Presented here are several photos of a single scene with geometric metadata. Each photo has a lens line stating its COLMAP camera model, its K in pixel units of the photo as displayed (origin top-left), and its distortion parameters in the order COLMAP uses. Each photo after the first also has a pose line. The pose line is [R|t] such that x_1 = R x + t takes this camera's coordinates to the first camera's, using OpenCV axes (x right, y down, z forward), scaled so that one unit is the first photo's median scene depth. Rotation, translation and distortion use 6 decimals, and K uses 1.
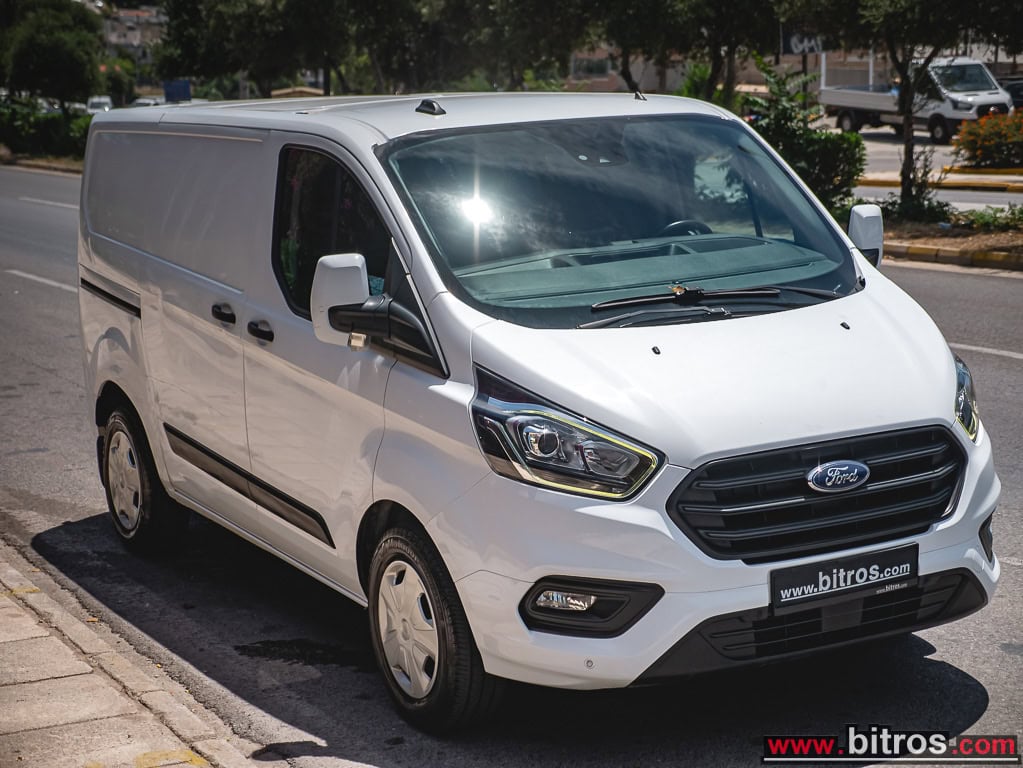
lens RADIAL K [[1981.5, 0, 511.5], [0, 1981.5, 384.0], [0, 0, 1]] dist [0.132360, 0.562395]
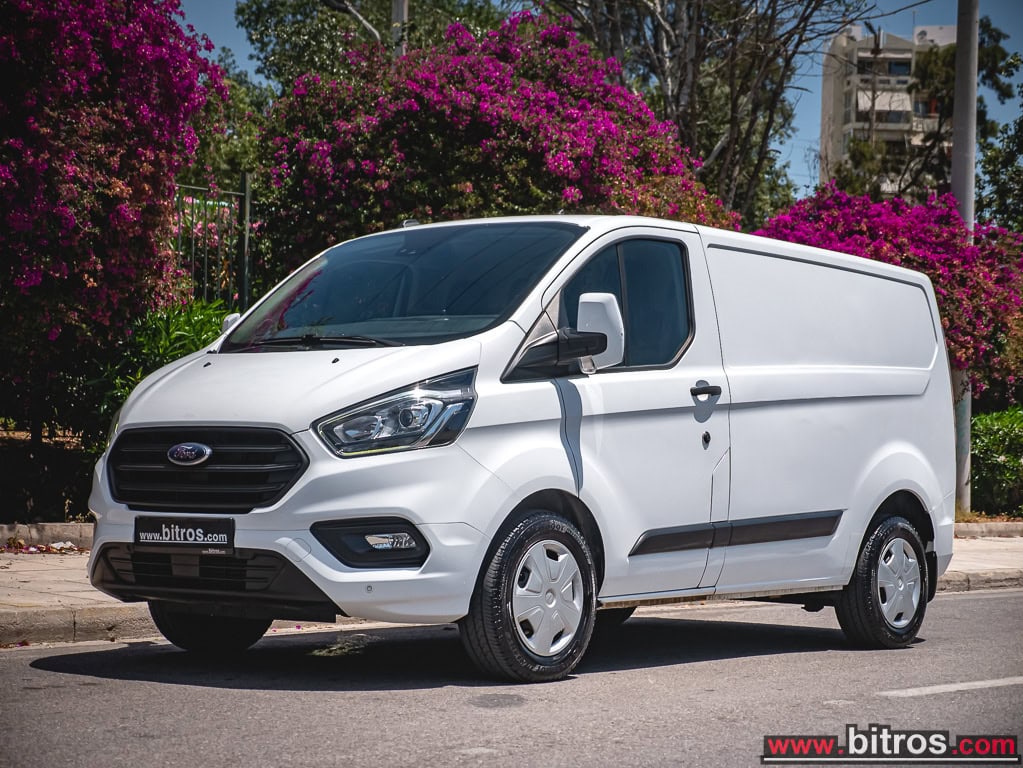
lens RADIAL K [[1981.5, 0, 511.5], [0, 1981.5, 384.0], [0, 0, 1]] dist [0.132360, 0.562395]
pose [[0.391798, 0.005937, -0.920032, 1.400381], [-0.188799, 0.979217, -0.074082, 0.057138], [0.900472, 0.202726, 0.384776, 0.673345]]
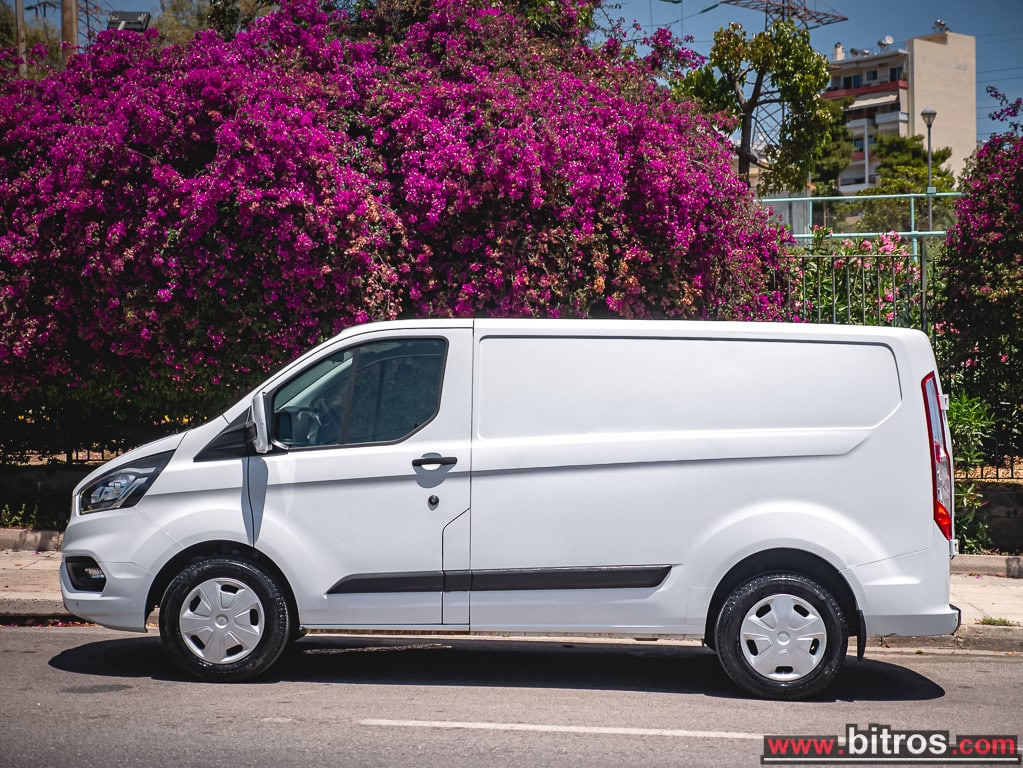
lens RADIAL K [[1749.3, 0, 514.3], [0, 1749.3, 426.7], [0, 0, 1]] dist [0.200396, 0.192587]
pose [[-0.501263, 0.028289, -0.864833, 1.425628], [-0.144551, 0.982683, 0.115927, -0.287838], [0.853136, 0.183122, -0.488493, 2.152333]]
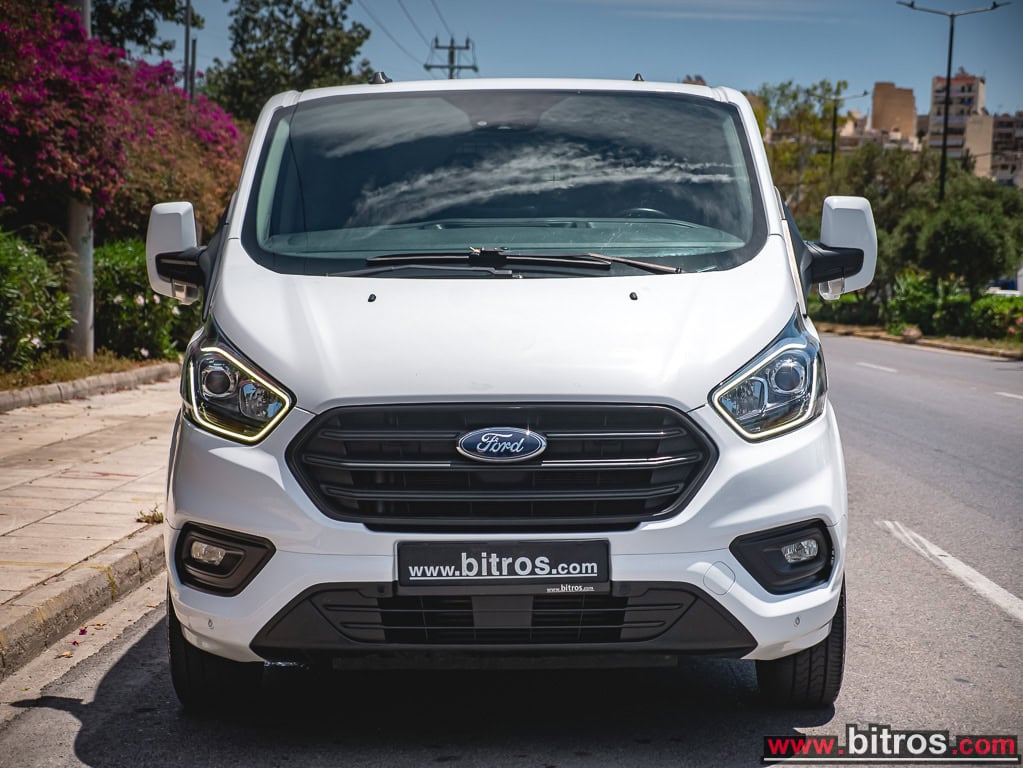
lens RADIAL K [[1981.5, 0, 511.5], [0, 1981.5, 384.0], [0, 0, 1]] dist [0.132360, 0.562395]
pose [[0.866647, 0.060512, -0.495238, 0.578239], [-0.113023, 0.990624, -0.076744, 0.083896], [0.485951, 0.122483, 0.865361, 0.257977]]
